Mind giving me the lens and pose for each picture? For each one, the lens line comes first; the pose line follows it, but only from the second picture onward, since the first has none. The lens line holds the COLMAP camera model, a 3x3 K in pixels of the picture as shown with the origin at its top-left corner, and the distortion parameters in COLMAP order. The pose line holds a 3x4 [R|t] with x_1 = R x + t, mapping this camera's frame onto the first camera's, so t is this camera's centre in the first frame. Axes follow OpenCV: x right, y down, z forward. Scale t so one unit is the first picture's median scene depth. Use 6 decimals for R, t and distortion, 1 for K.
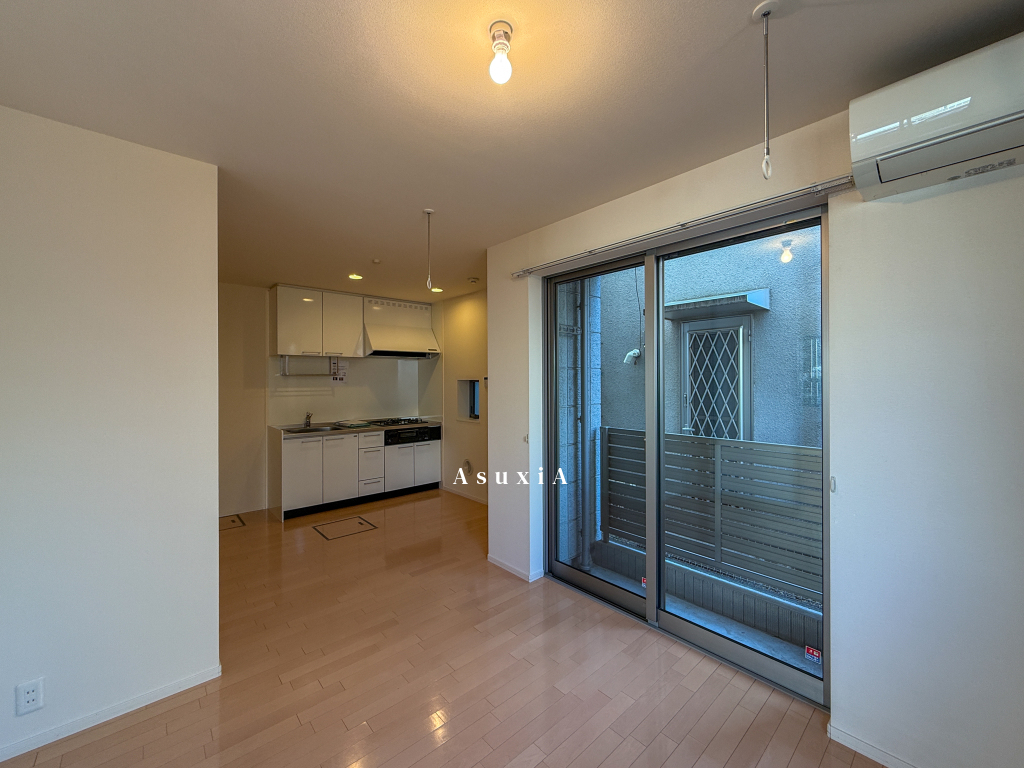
lens RADIAL K [[412.8, 0, 512.9], [0, 412.8, 381.0], [0, 0, 1]] dist [-0.001966, 0.000558]
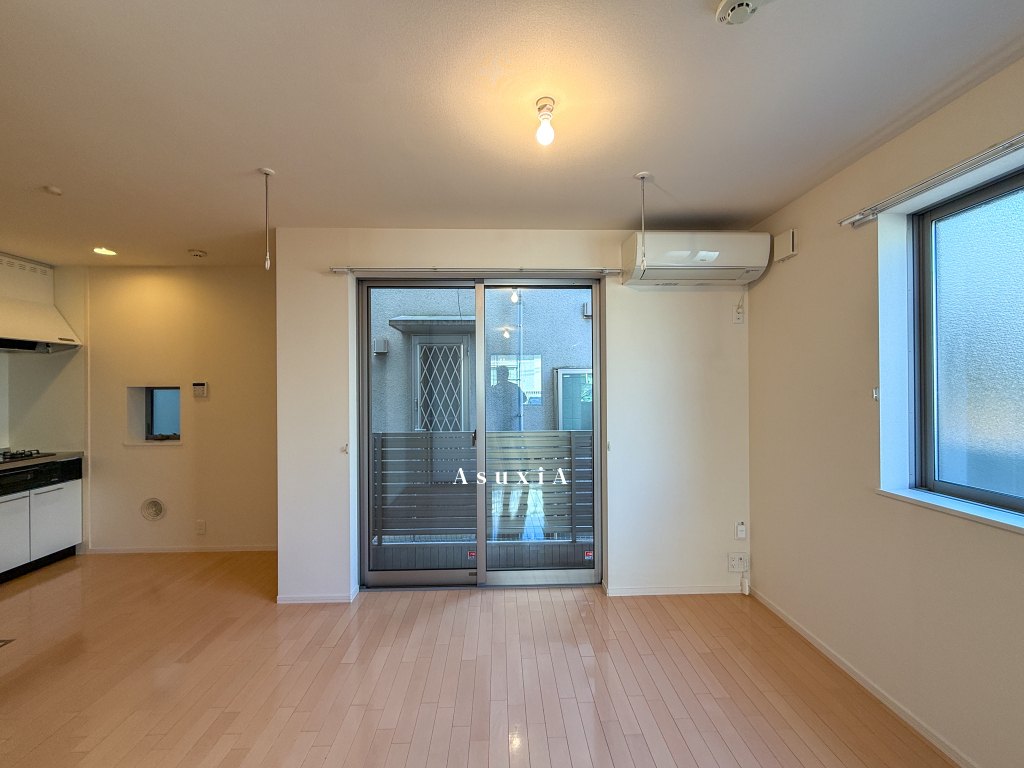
lens RADIAL K [[412.8, 0, 511.6], [0, 412.8, 386.1], [0, 0, 1]] dist [-0.001966, 0.000558]
pose [[0.644392, 0.001002, 0.764695, -0.261618], [0.004567, 0.999976, -0.005160, 0.002911], [-0.764682, 0.006818, 0.644372, 0.070148]]
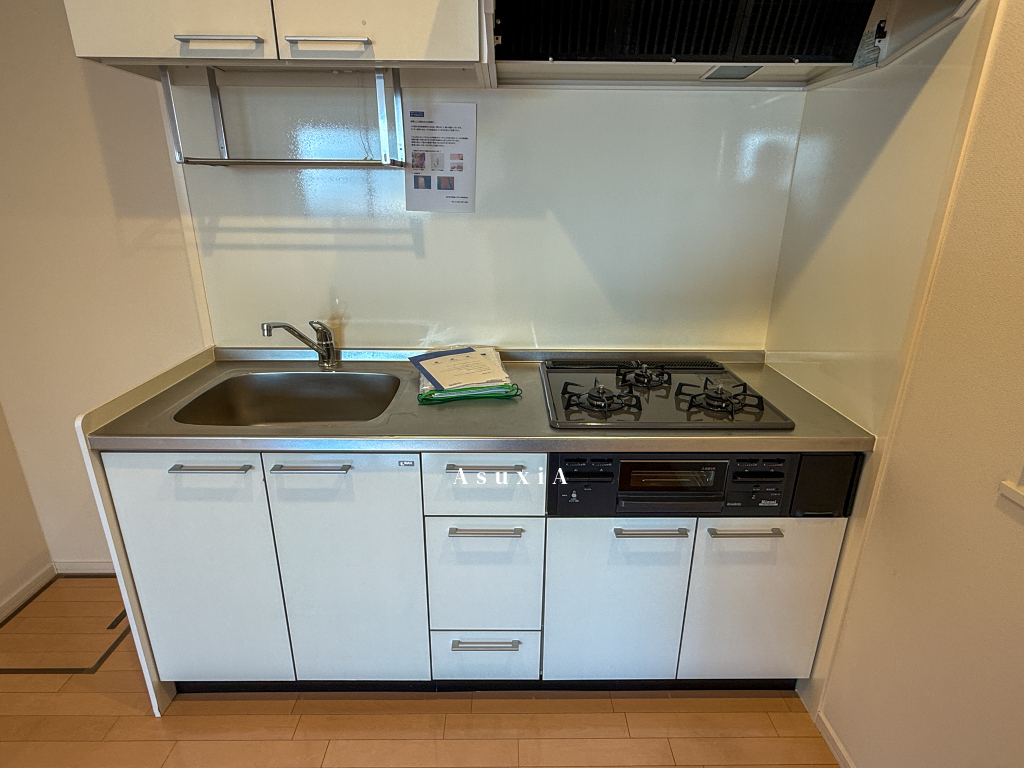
lens RADIAL K [[541.9, 0, 514.5], [0, 541.9, 380.4], [0, 0, 1]] dist [-0.004801, 0.002045]
pose [[0.753281, 0.228237, -0.616827, -0.167890], [-0.013964, 0.943195, 0.331946, -0.002096], [0.657551, -0.241435, 0.713678, 0.812083]]
